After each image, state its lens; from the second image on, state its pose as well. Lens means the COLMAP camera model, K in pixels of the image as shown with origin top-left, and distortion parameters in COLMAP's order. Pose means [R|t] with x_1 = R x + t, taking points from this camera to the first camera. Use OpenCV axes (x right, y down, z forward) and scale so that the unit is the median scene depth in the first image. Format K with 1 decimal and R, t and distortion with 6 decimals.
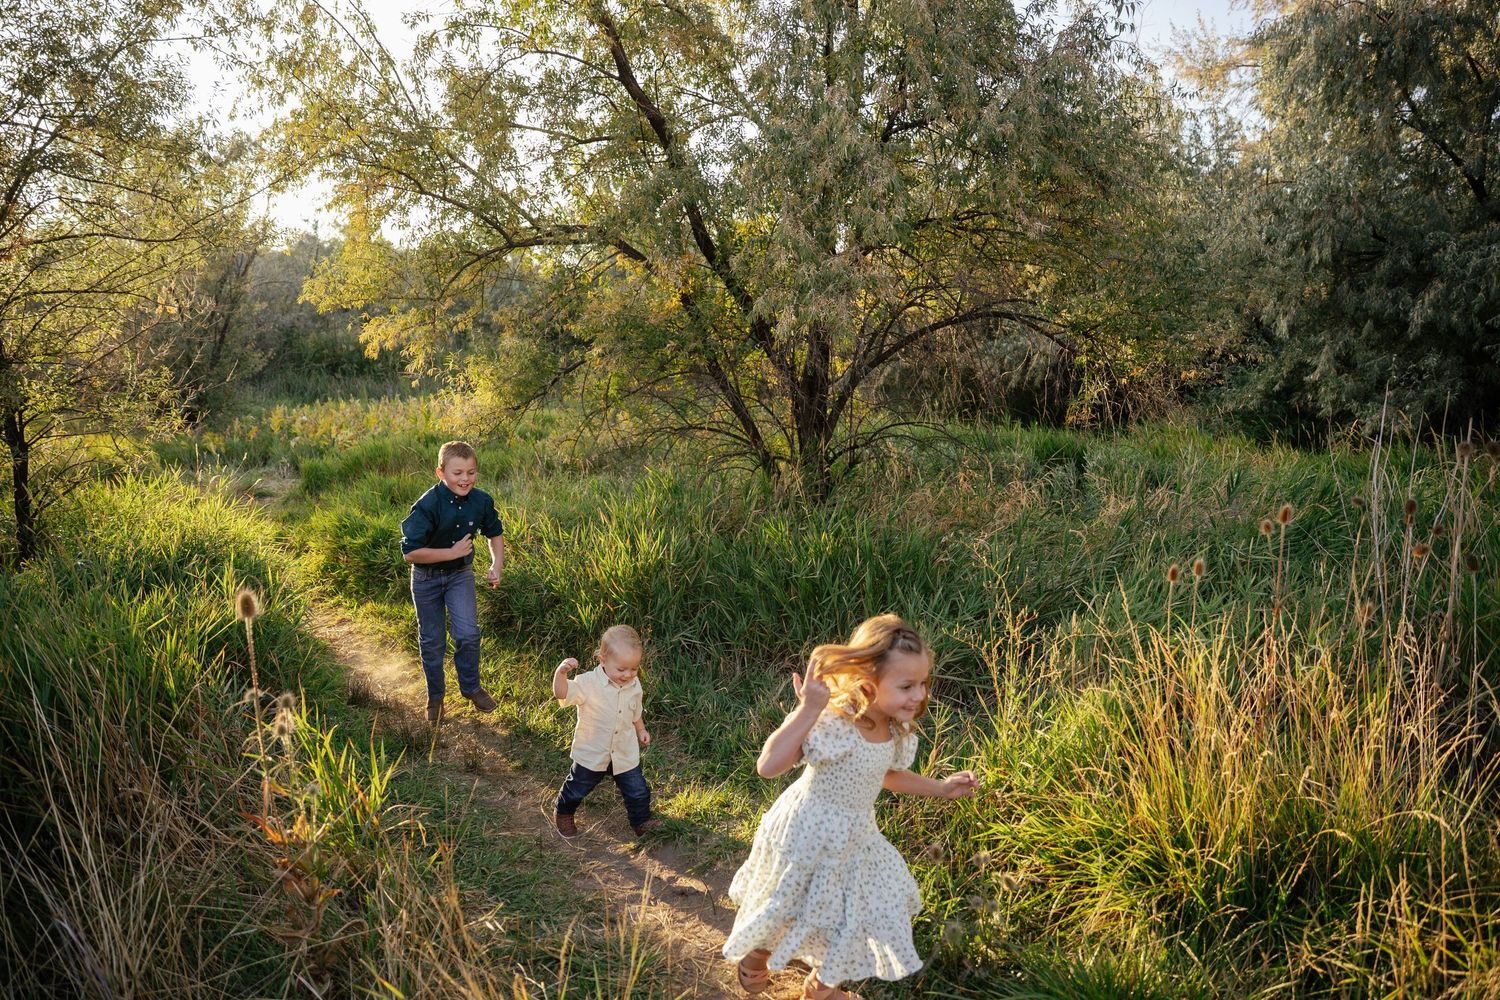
lens RADIAL K [[1043.8, 0, 750.0], [0, 1043.8, 500.0], [0, 0, 1]] dist [-0.001052, -0.000244]
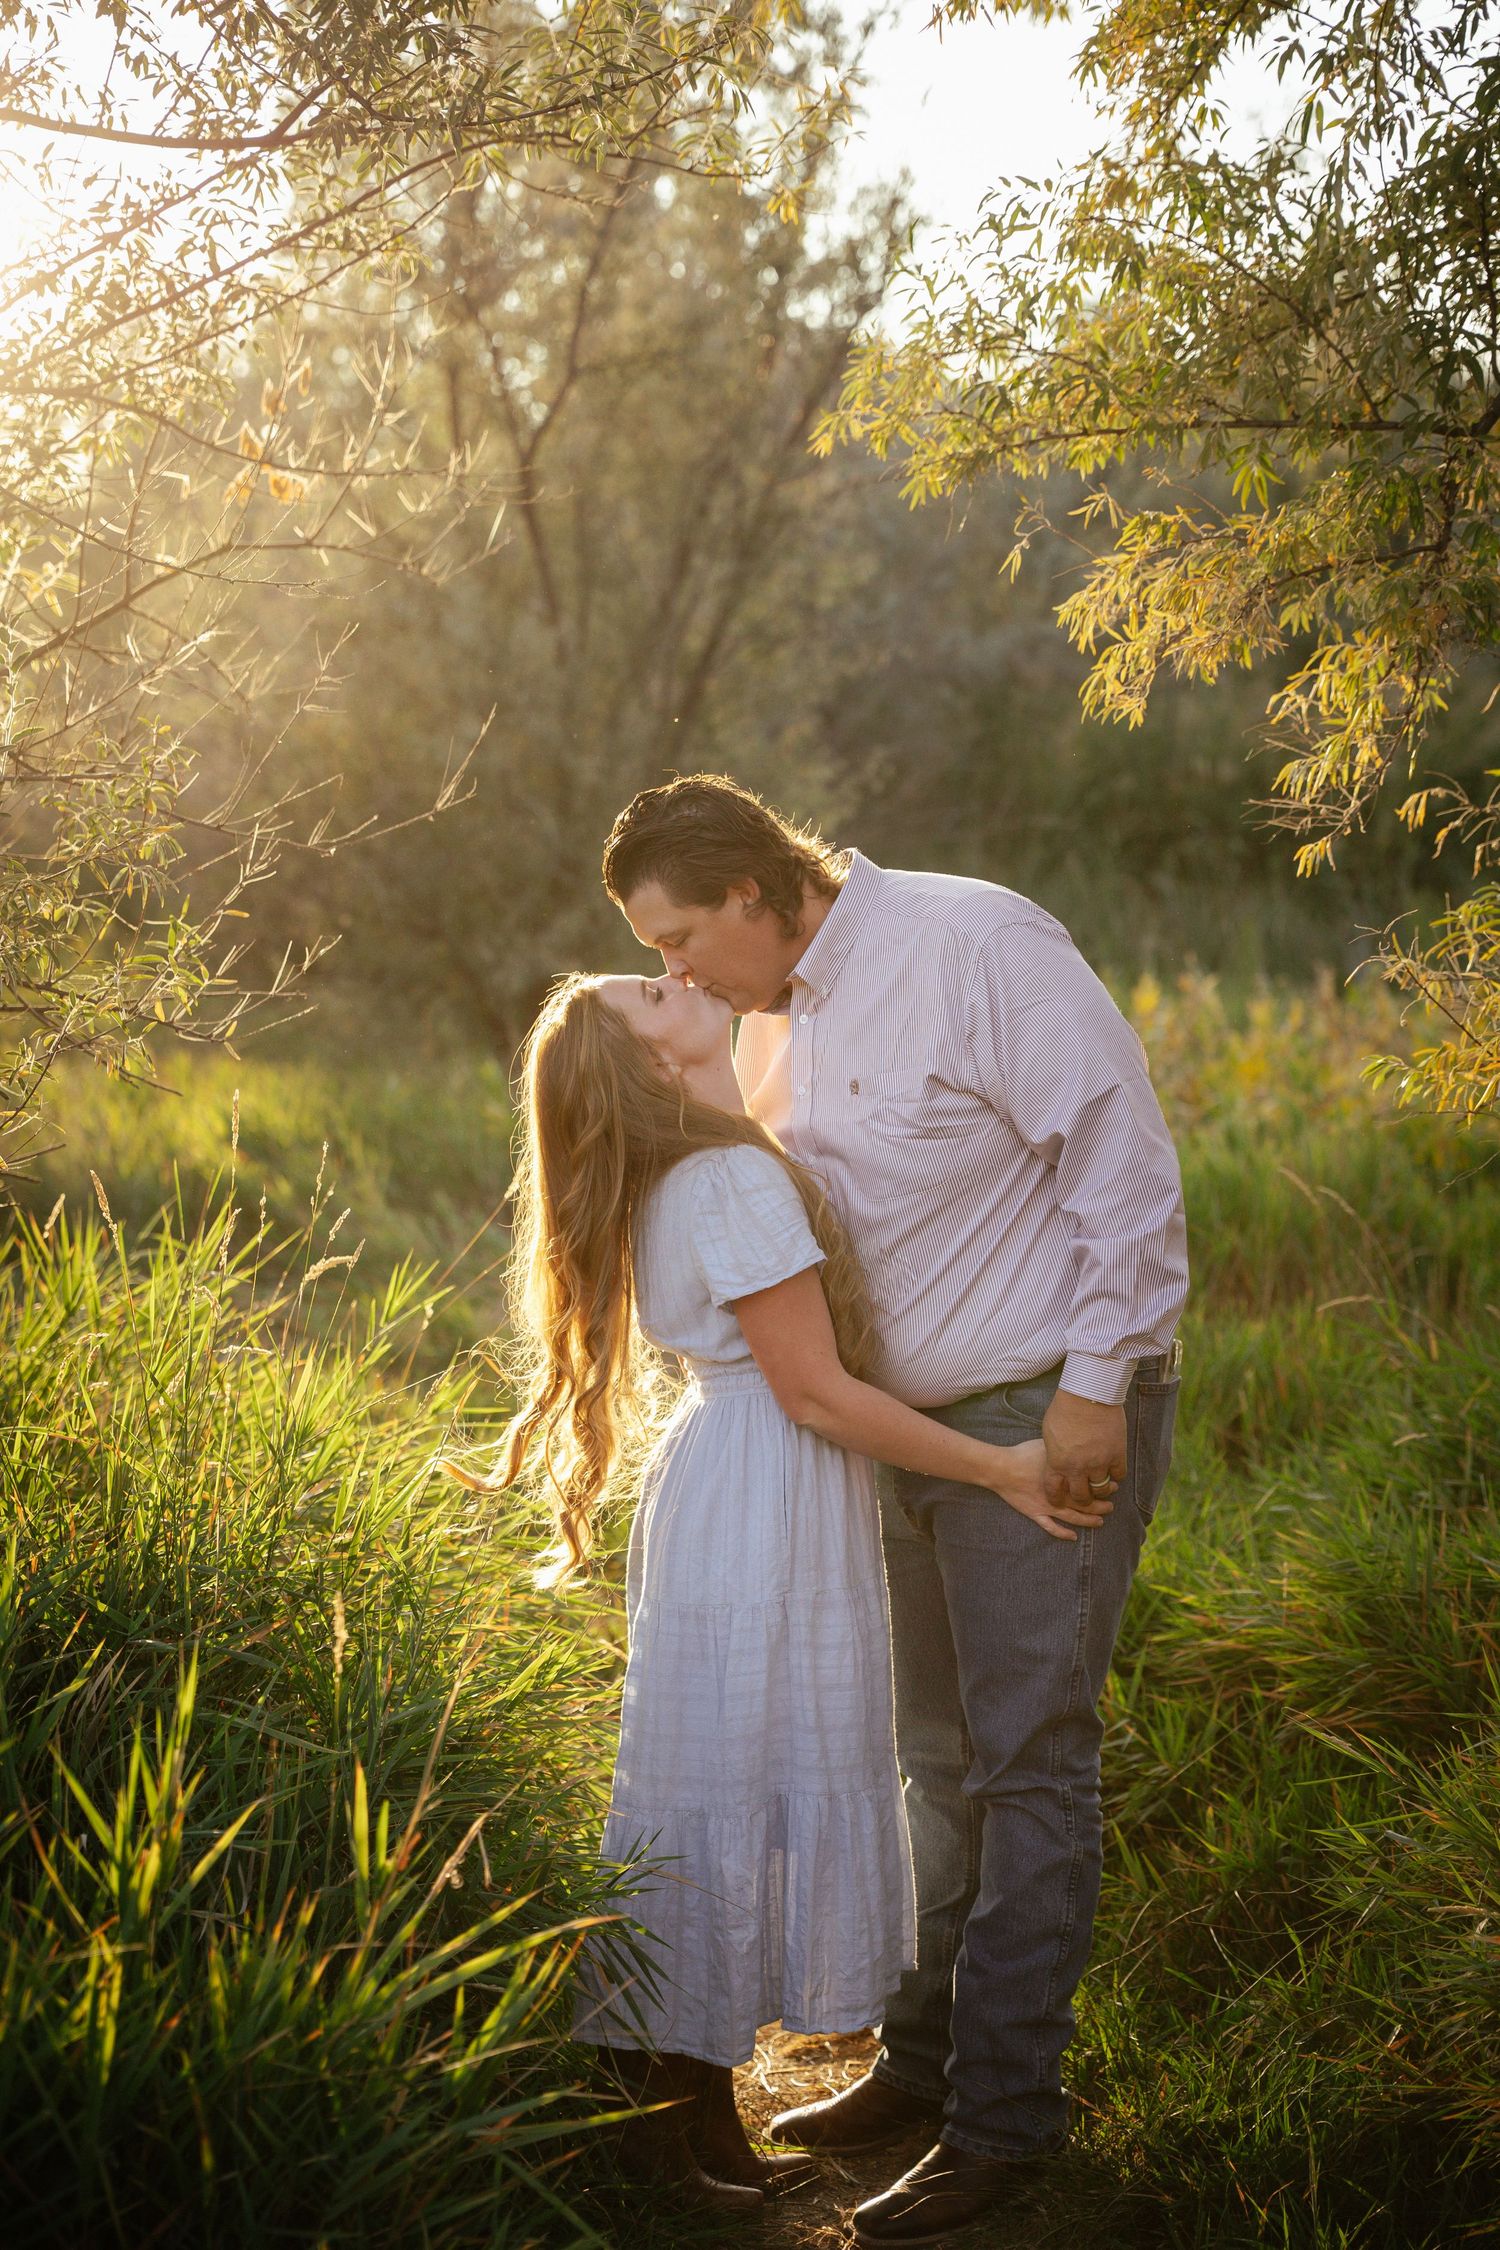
lens RADIAL K [[4449.8, 0, 750.0], [0, 4449.8, 1125.0], [0, 0, 1]] dist [-0.021822, -0.031856]
pose [[0.888572, 0.061730, -0.454565, -0.036548], [-0.094656, 0.994253, -0.050011, -0.011233], [0.448866, 0.087465, 0.889308, 0.218538]]
